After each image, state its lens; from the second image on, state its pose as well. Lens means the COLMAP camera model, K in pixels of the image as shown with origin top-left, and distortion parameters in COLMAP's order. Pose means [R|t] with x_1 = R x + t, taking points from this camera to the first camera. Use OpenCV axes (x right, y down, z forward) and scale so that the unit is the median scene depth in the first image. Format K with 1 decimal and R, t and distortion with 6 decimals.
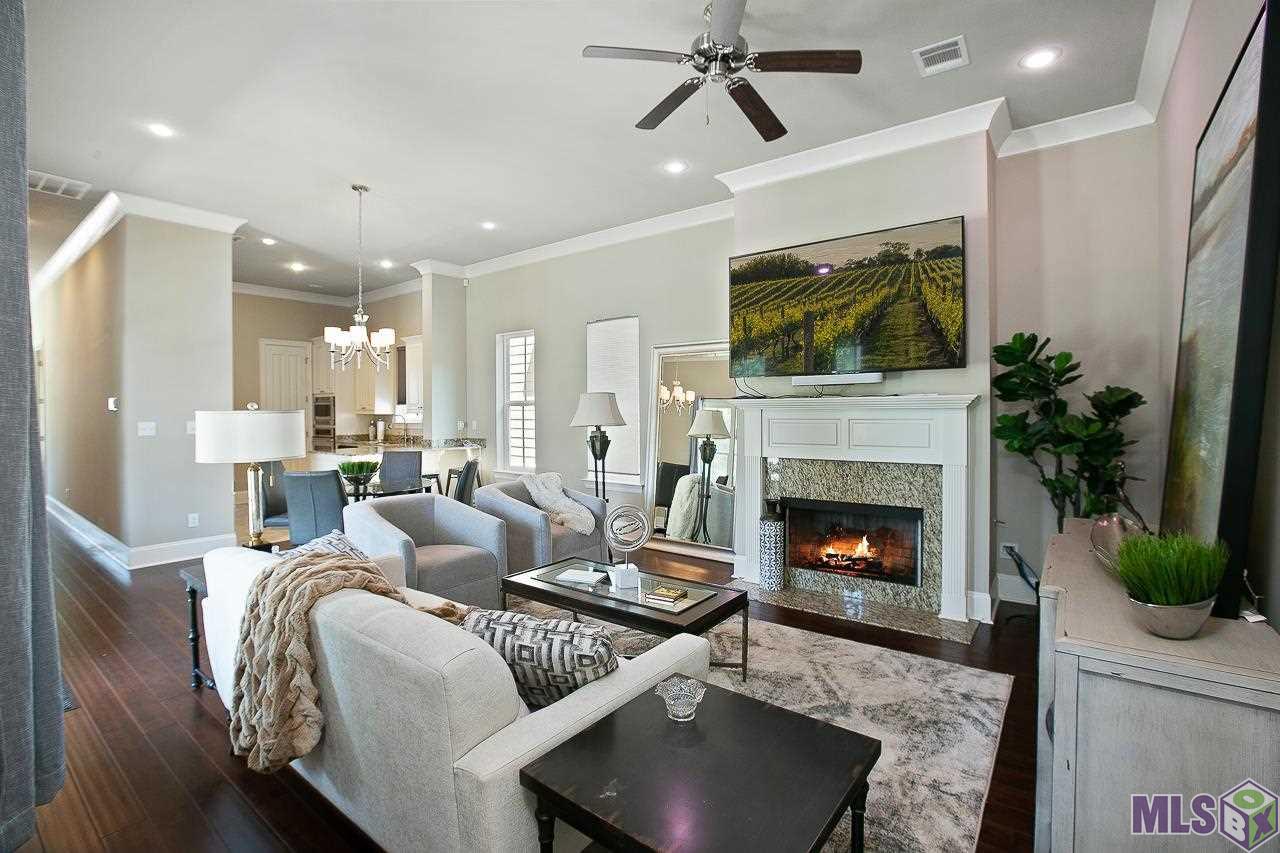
lens RADIAL K [[584.5, 0, 640.4], [0, 584.5, 416.4], [0, 0, 1]] dist [-0.060148, 0.019644]
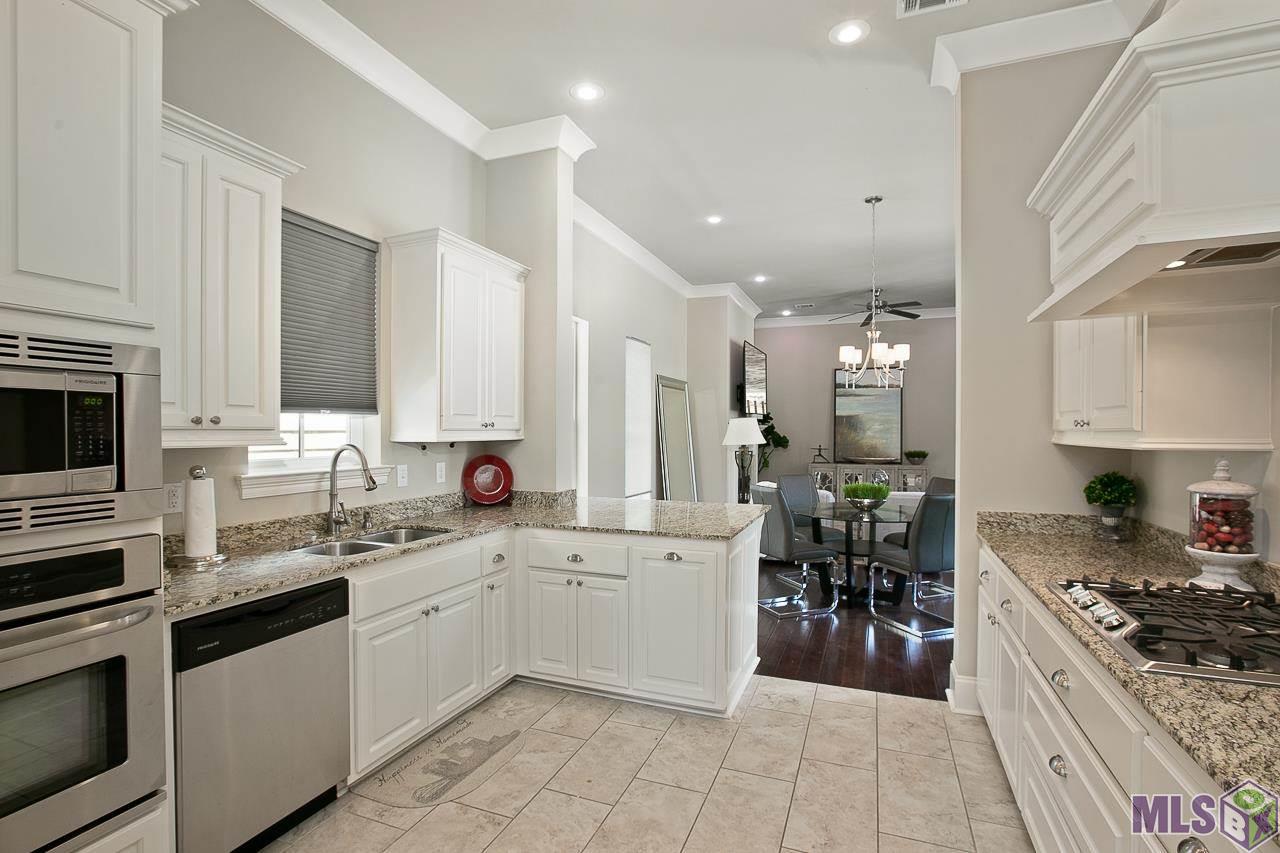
lens RADIAL K [[604.6, 0, 640.7], [0, 604.6, 447.6], [0, 0, 1]] dist [-0.047455, 0.015759]
pose [[-0.277129, -0.024591, 0.960518, -1.061125], [0.011993, 0.999506, 0.029049, -0.012487], [-0.960758, 0.019570, -0.276698, 1.304867]]
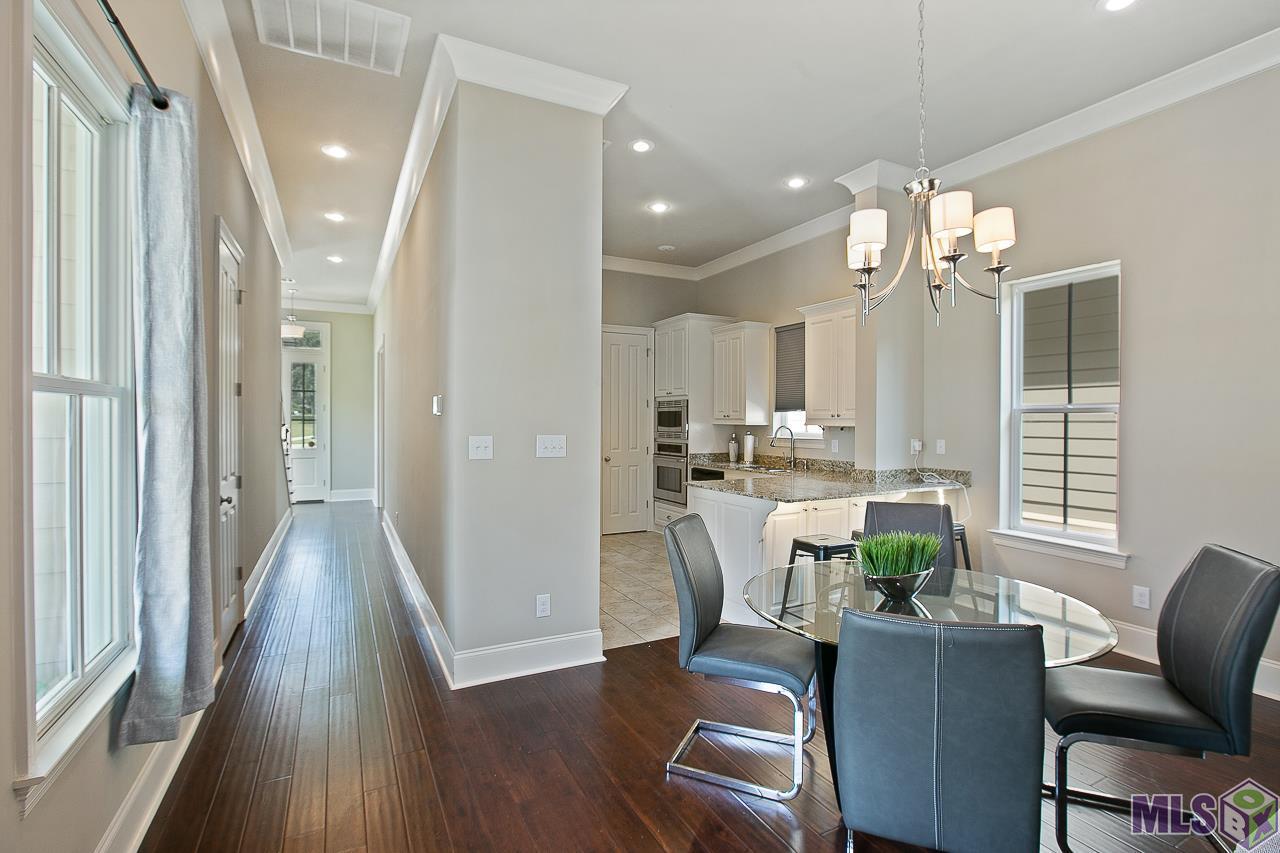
lens RADIAL K [[590.4, 0, 632.8], [0, 590.4, 426.5], [0, 0, 1]] dist [-0.042002, 0.015081]
pose [[0.901015, 0.011954, -0.433623, -0.389679], [-0.012754, 0.999918, 0.001064, -0.001517], [0.433601, 0.004571, 0.901094, 0.432094]]
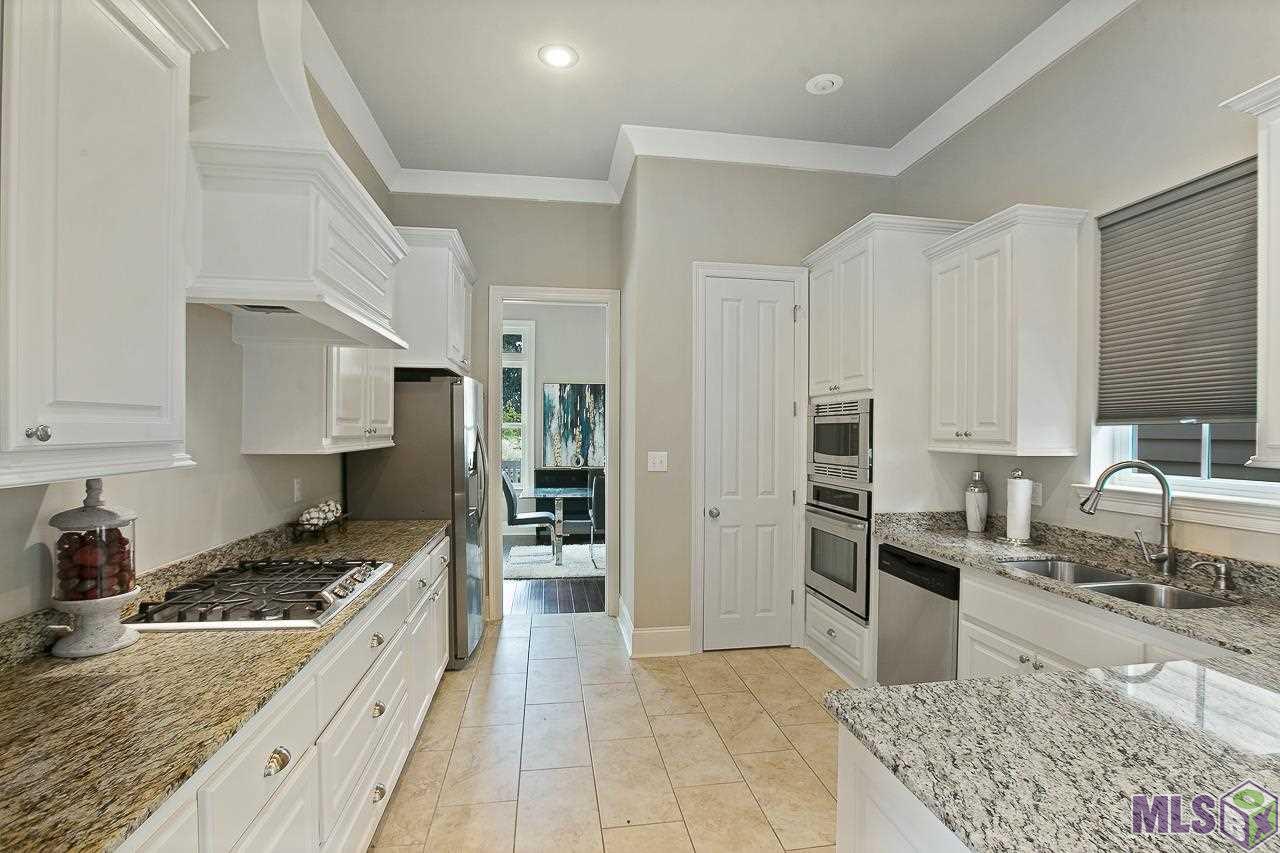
lens RADIAL K [[585.4, 0, 639.0], [0, 585.4, 440.2], [0, 0, 1]] dist [-0.046169, 0.014880]
pose [[0.720655, 0.017167, -0.693081, -0.561318], [-0.017483, 0.999825, 0.006586, -0.014692], [0.693073, 0.007371, 0.720829, 0.939371]]
